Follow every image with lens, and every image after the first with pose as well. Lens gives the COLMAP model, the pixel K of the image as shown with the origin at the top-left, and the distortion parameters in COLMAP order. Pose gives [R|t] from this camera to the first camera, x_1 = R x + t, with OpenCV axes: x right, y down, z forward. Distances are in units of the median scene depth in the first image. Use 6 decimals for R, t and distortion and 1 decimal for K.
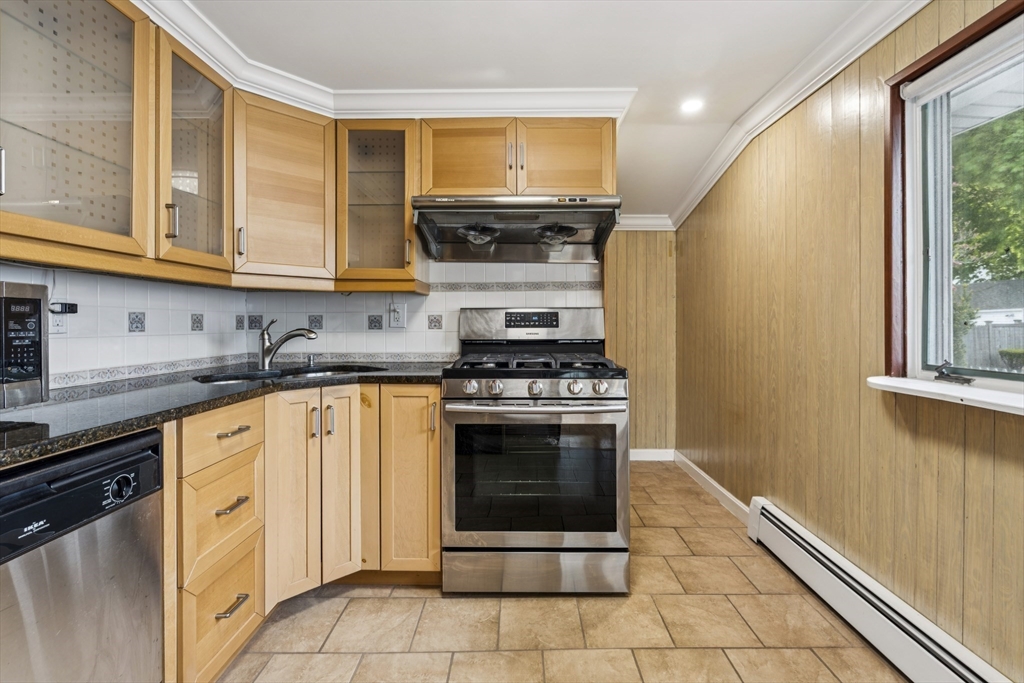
lens RADIAL K [[448.4, 0, 508.9], [0, 448.4, 325.6], [0, 0, 1]] dist [-0.005126, 0.001147]
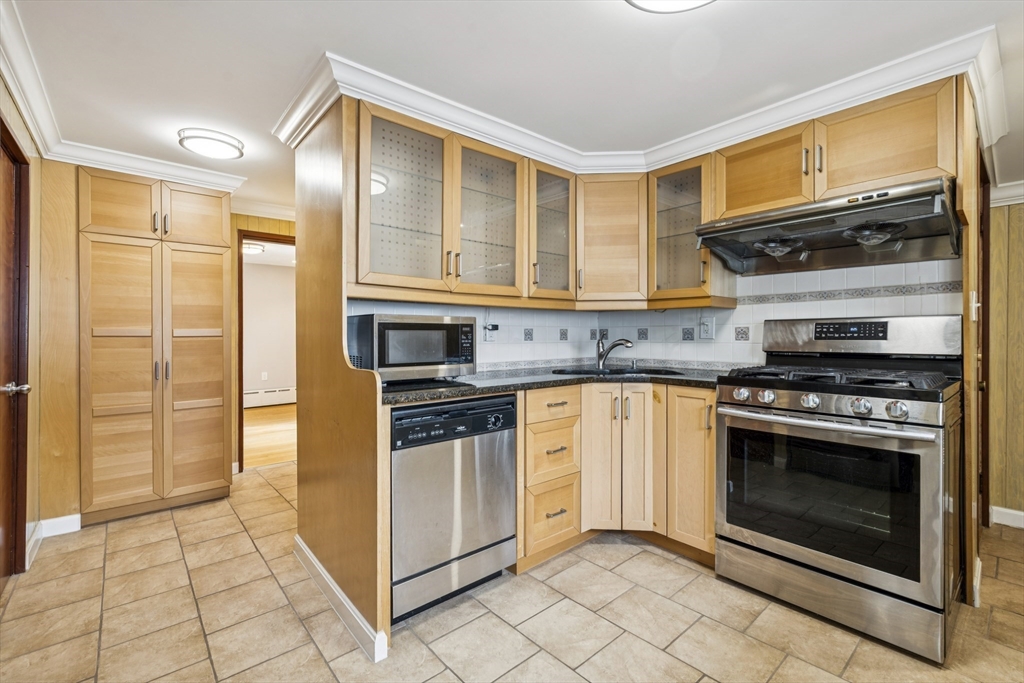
lens RADIAL K [[448.4, 0, 517.1], [0, 448.4, 337.5], [0, 0, 1]] dist [-0.005126, 0.001147]
pose [[0.661901, 0.003391, -0.749583, 0.363585], [-0.000861, 0.999993, 0.003764, -0.003251], [0.749590, -0.001846, 0.661899, -0.121274]]
